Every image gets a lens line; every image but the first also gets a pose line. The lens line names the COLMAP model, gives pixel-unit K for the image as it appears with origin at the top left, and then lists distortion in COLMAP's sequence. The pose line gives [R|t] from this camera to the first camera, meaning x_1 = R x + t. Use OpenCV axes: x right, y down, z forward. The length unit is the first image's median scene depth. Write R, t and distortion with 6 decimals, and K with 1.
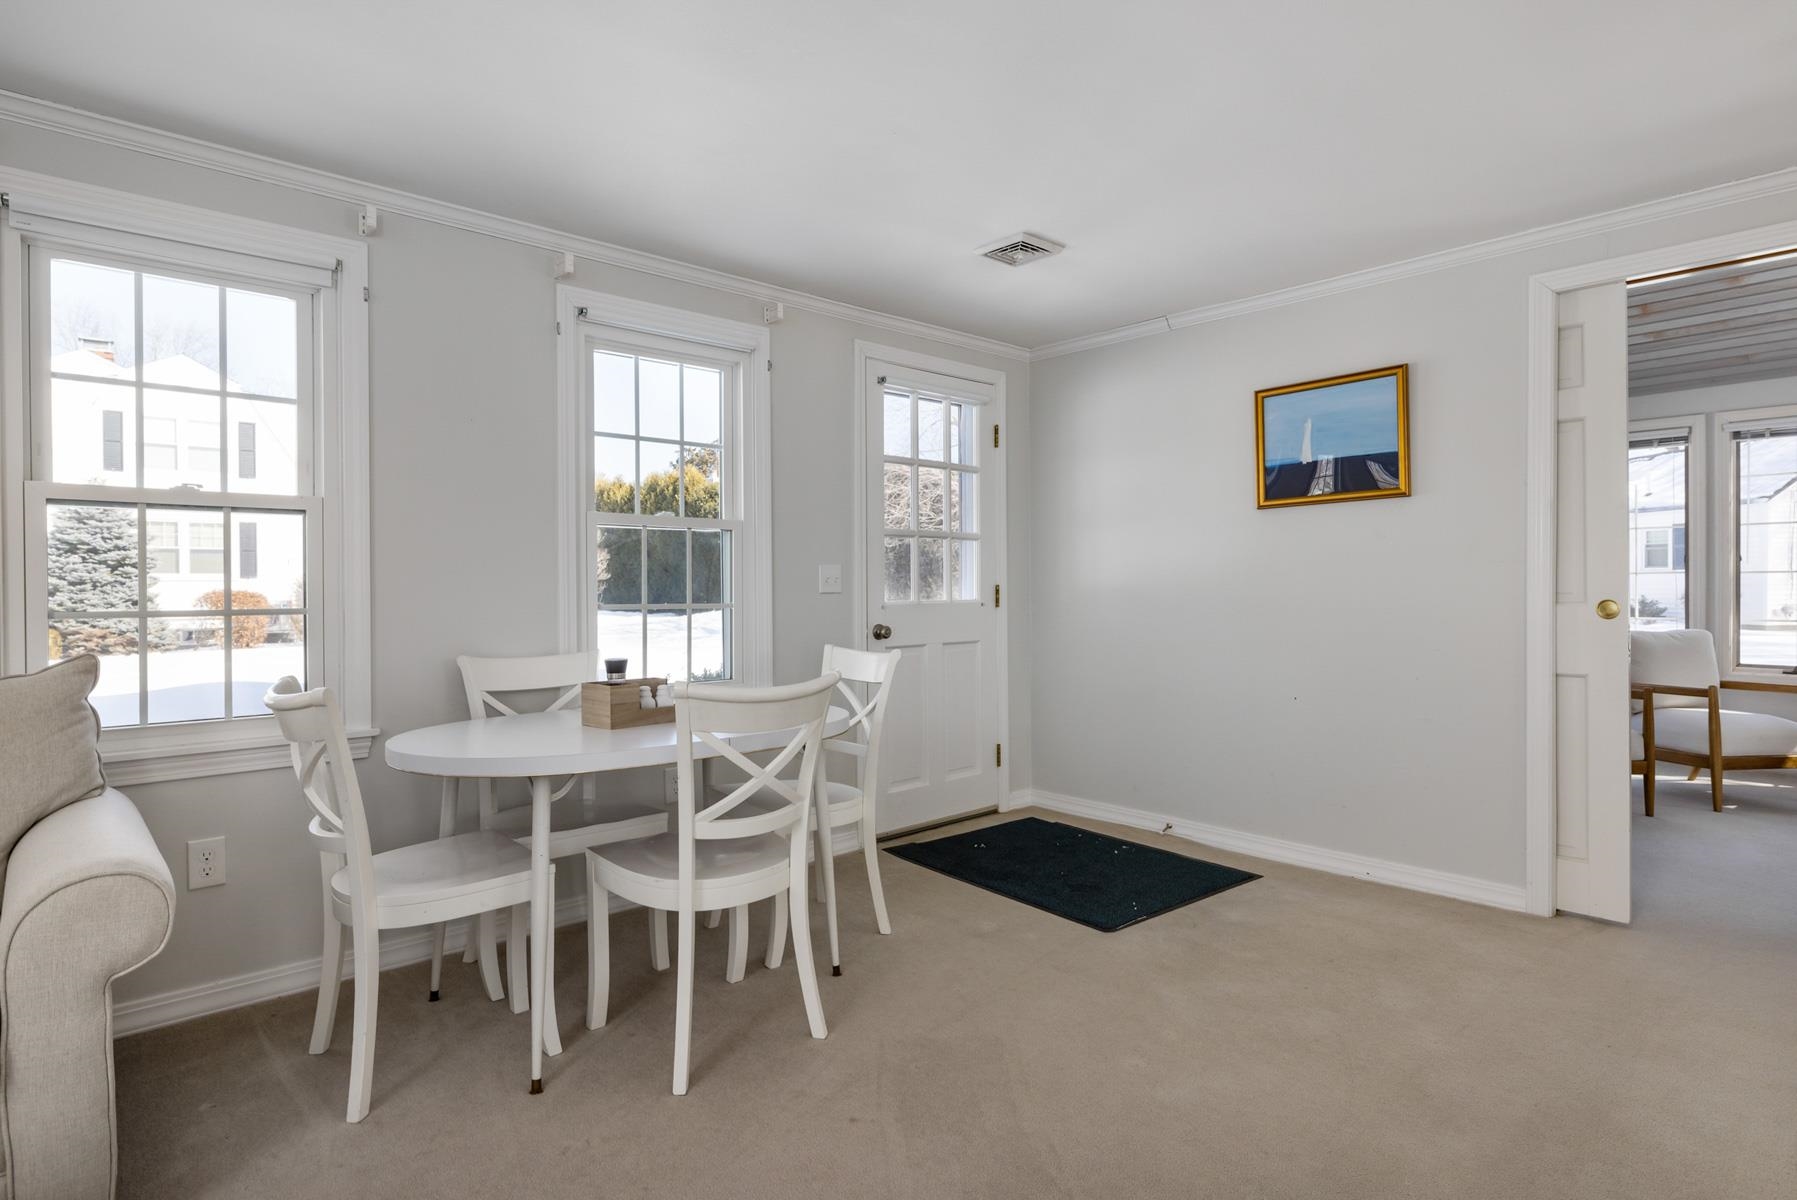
lens RADIAL K [[933.0, 0, 897.7], [0, 933.0, 592.1], [0, 0, 1]] dist [0.002654, 0.000997]
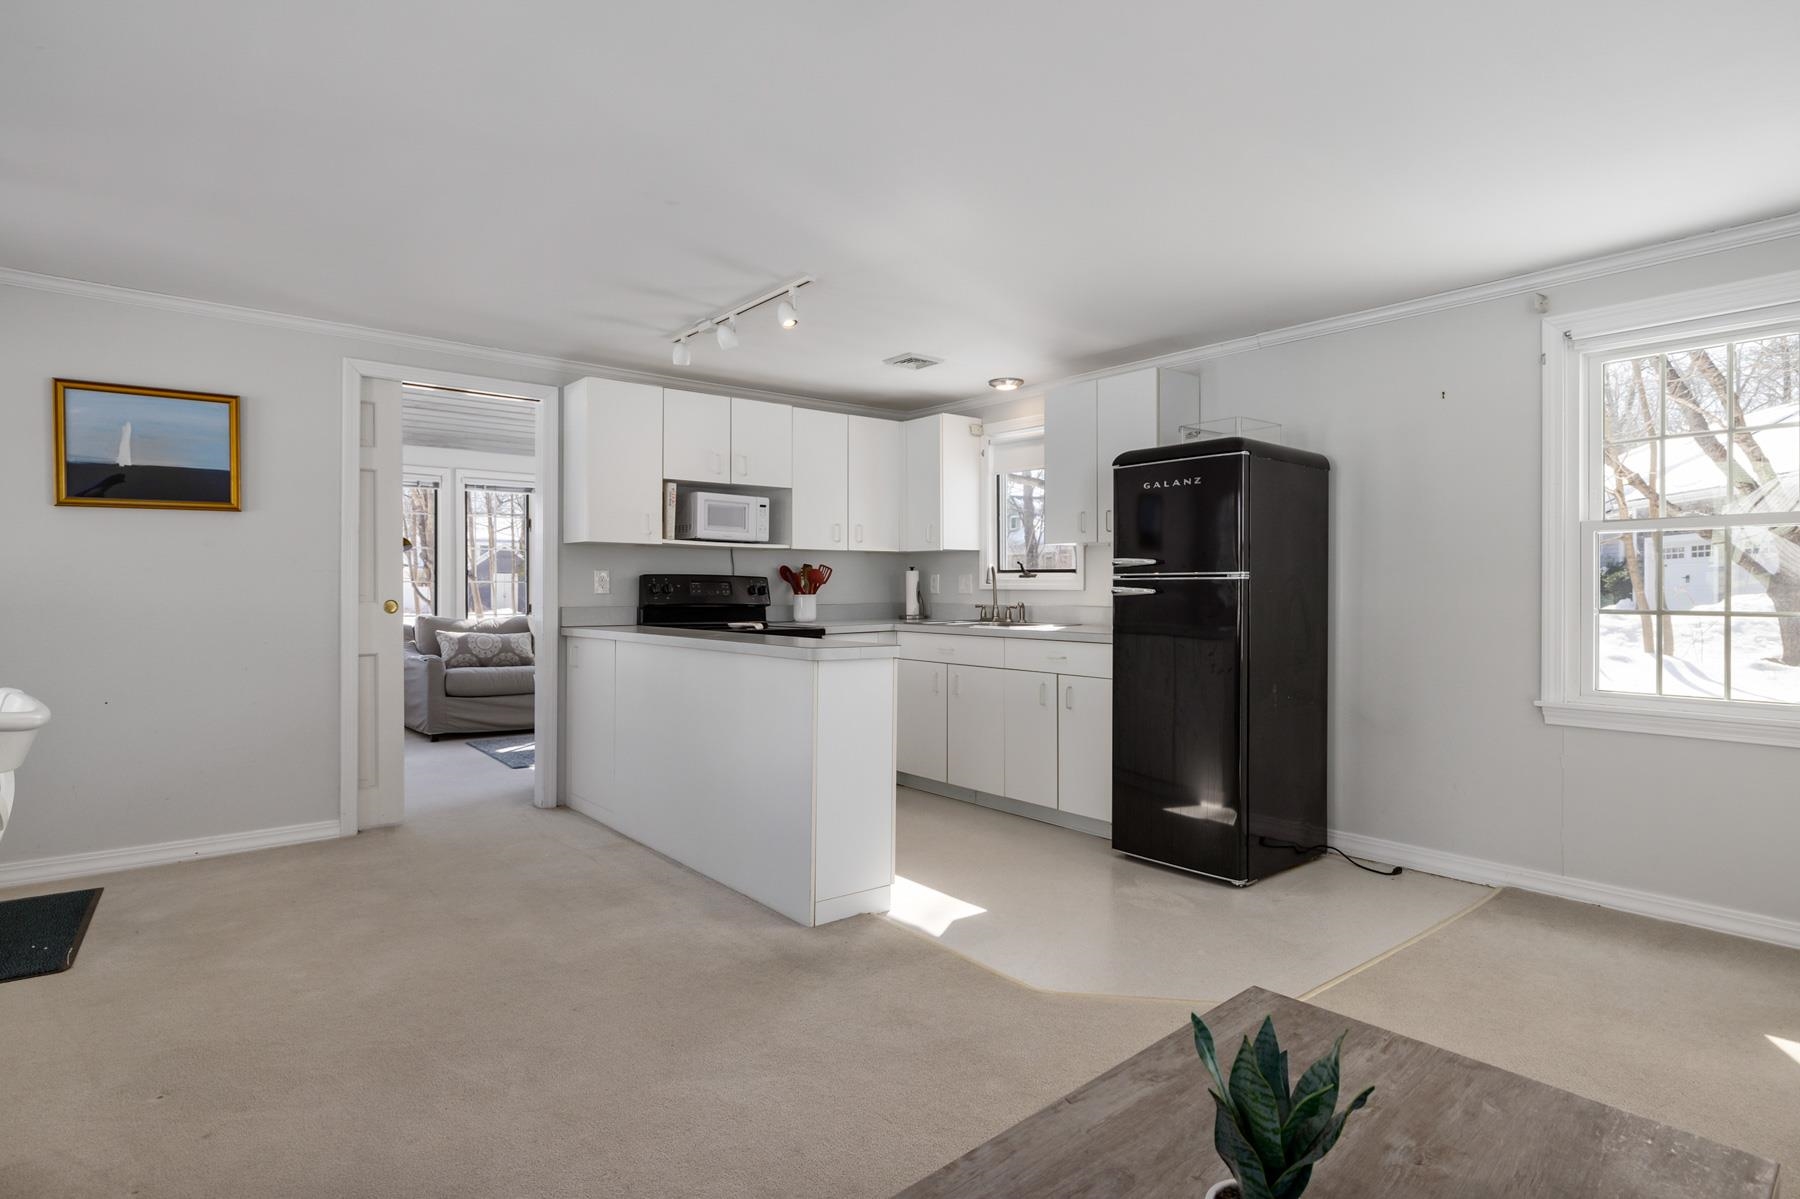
lens RADIAL K [[955.0, 0, 900.0], [0, 955.0, 599.5], [0, 0, 1]] dist [0.002066, 0.000130]
pose [[0.051631, -0.003260, 0.998661, -0.610655], [0.001581, 0.999994, 0.003182, 0.002922], [-0.998665, 0.001414, 0.051636, 0.134154]]
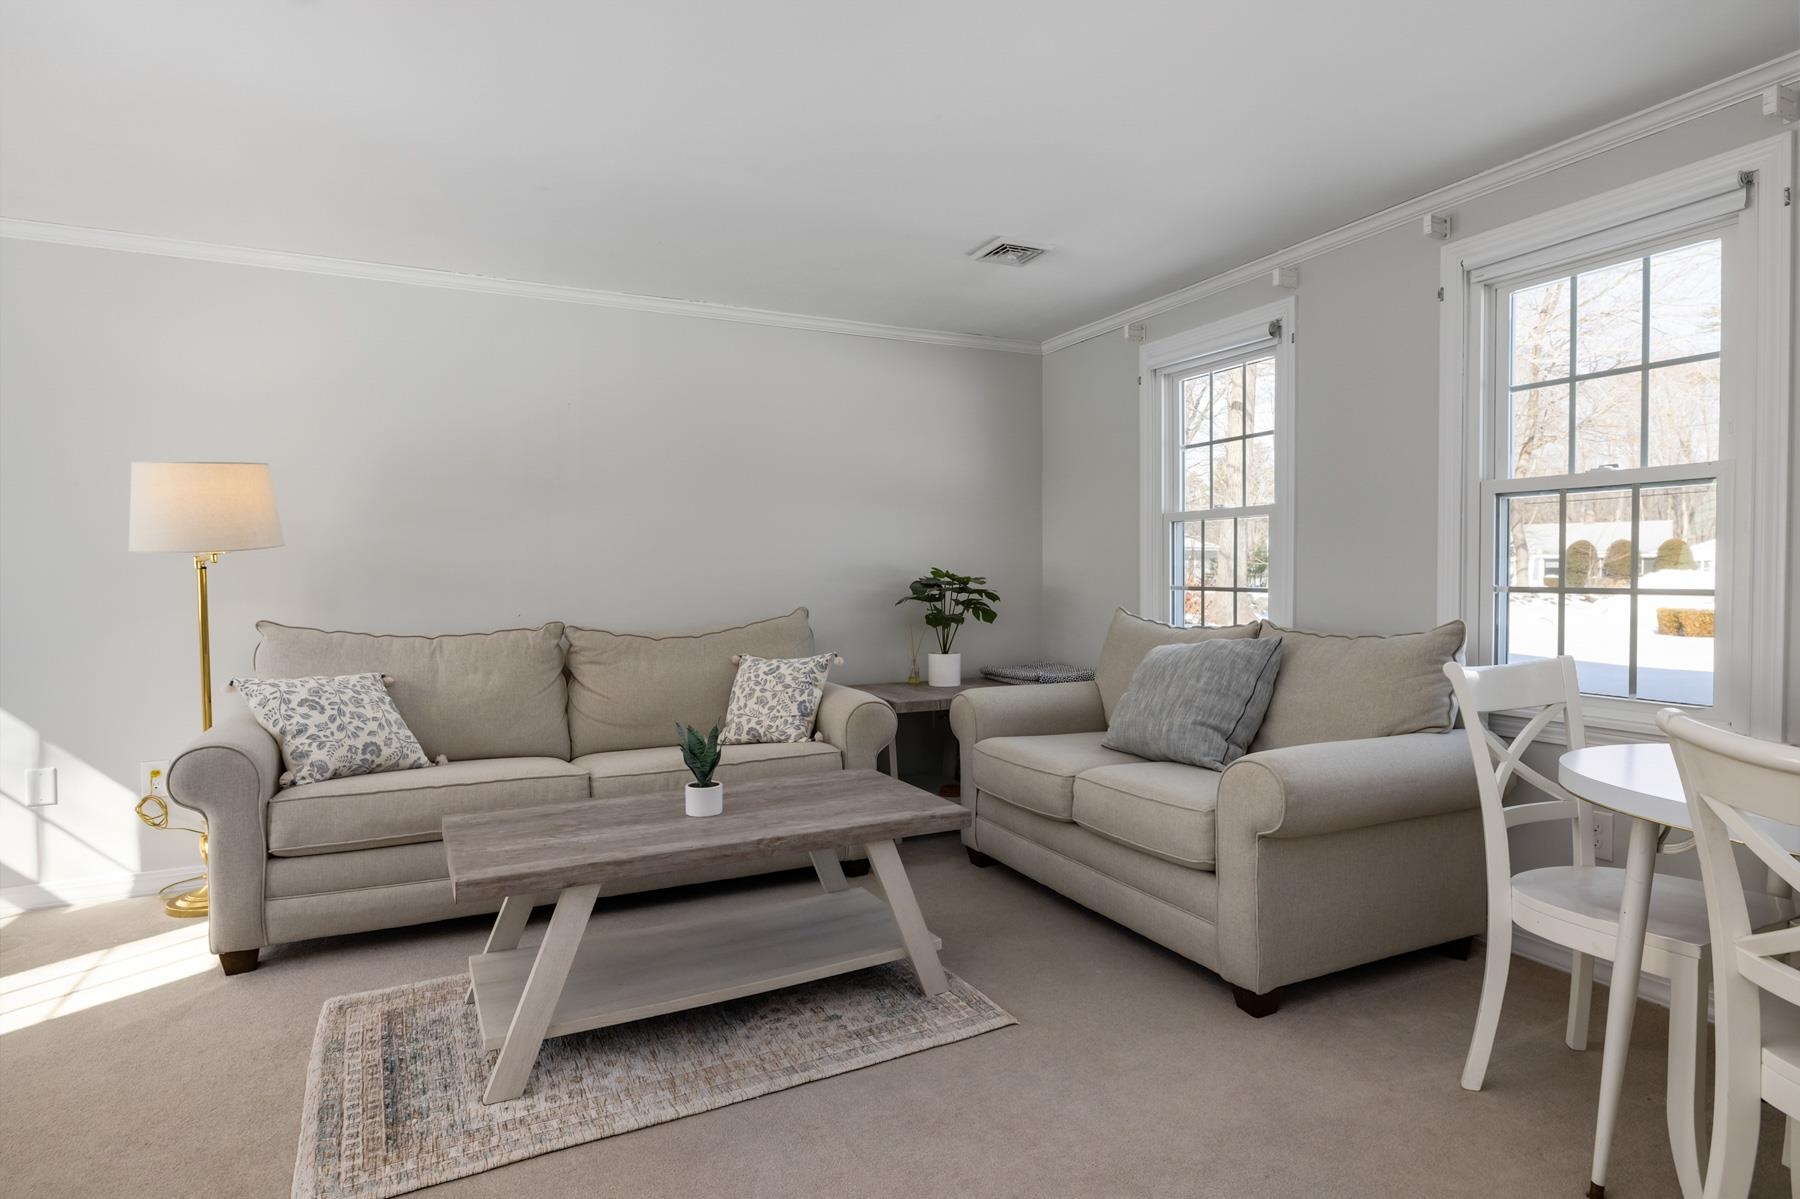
lens RADIAL K [[934.6, 0, 899.2], [0, 934.6, 591.6], [0, 0, 1]] dist [0.002654, 0.000997]
pose [[-0.283142, 0.028540, -0.958653, 0.341559], [0.001386, 0.999568, 0.029349, -0.005794], [0.959077, 0.006981, -0.283059, 0.415307]]
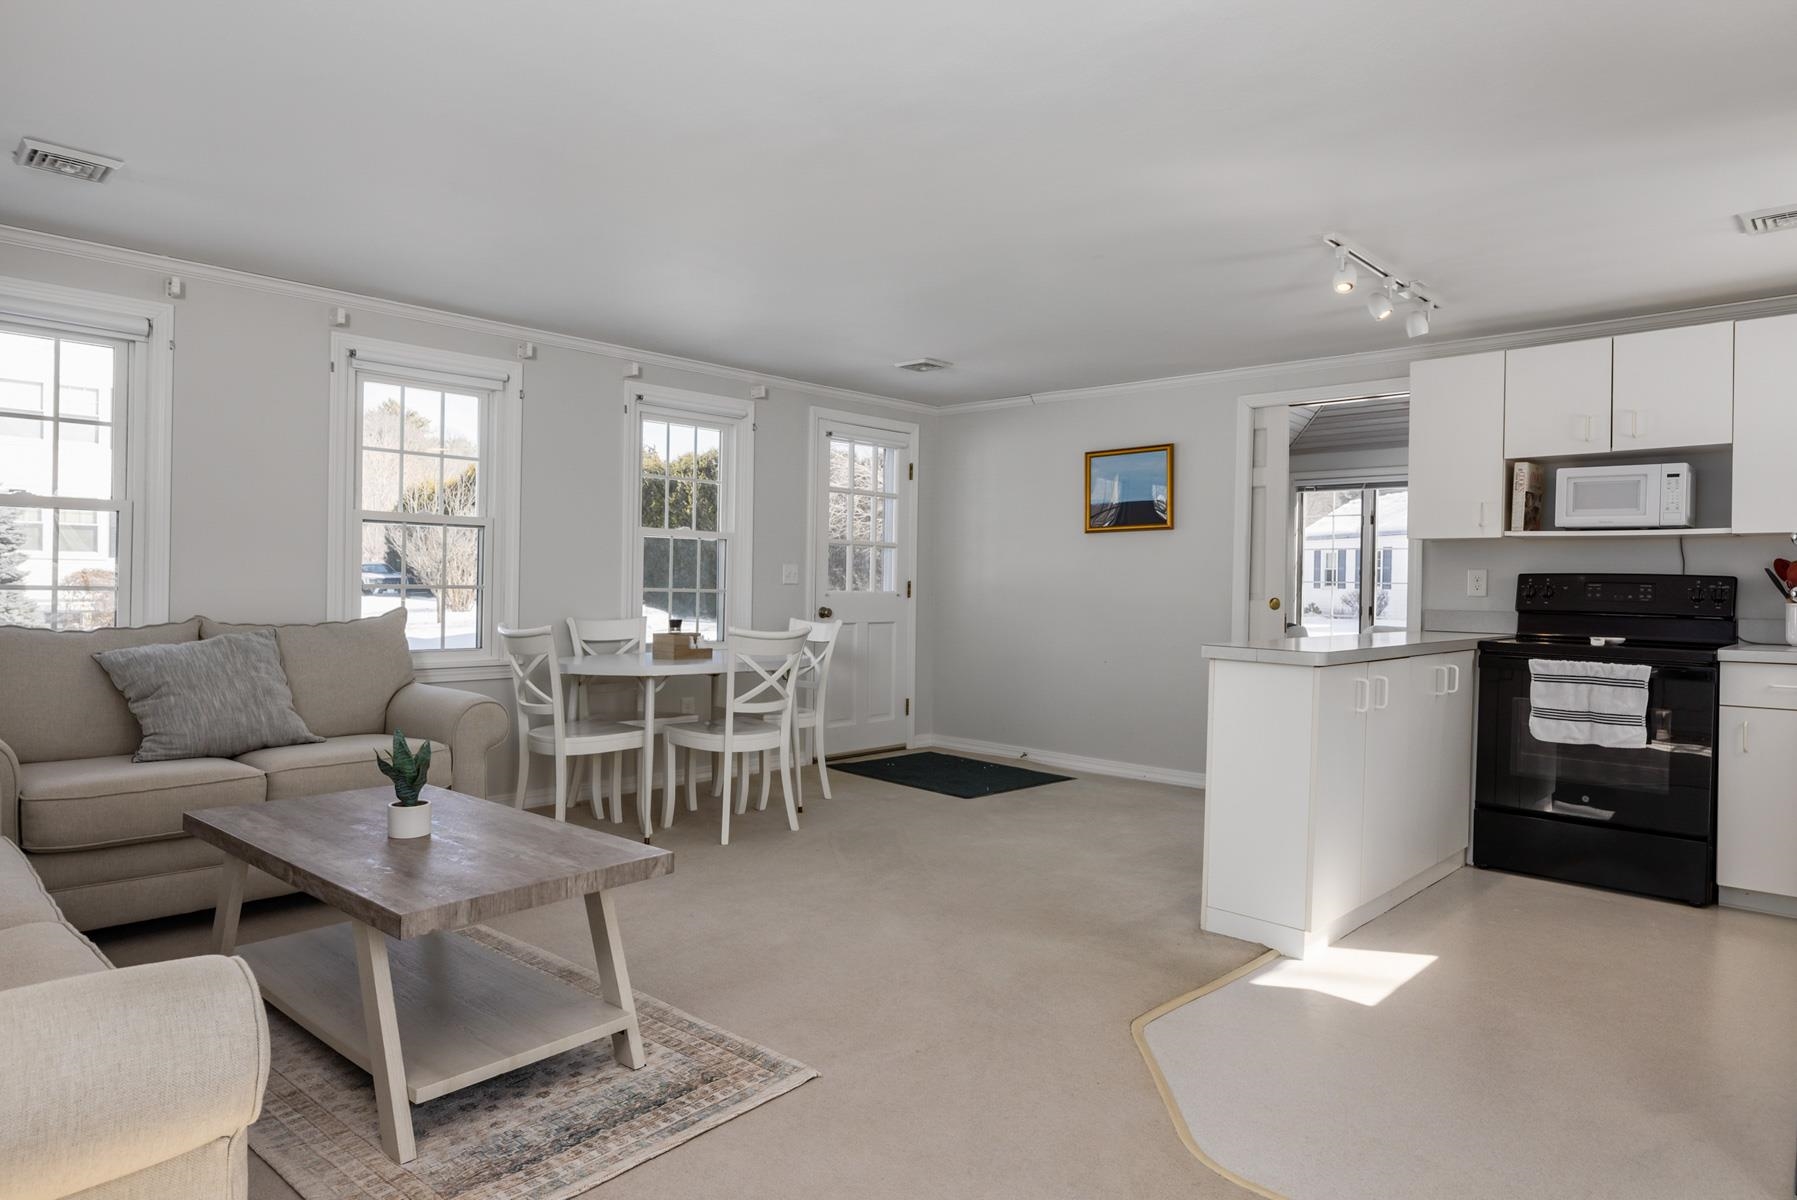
lens RADIAL K [[1063.4, 0, 898.4], [0, 1063.4, 595.3], [0, 0, 1]] dist [-0.000329, 0.000610]
pose [[0.996832, 0.021958, 0.076451, -0.037155], [-0.022414, 0.999736, 0.005107, 0.007410], [-0.076319, -0.006804, 0.997060, -0.749071]]
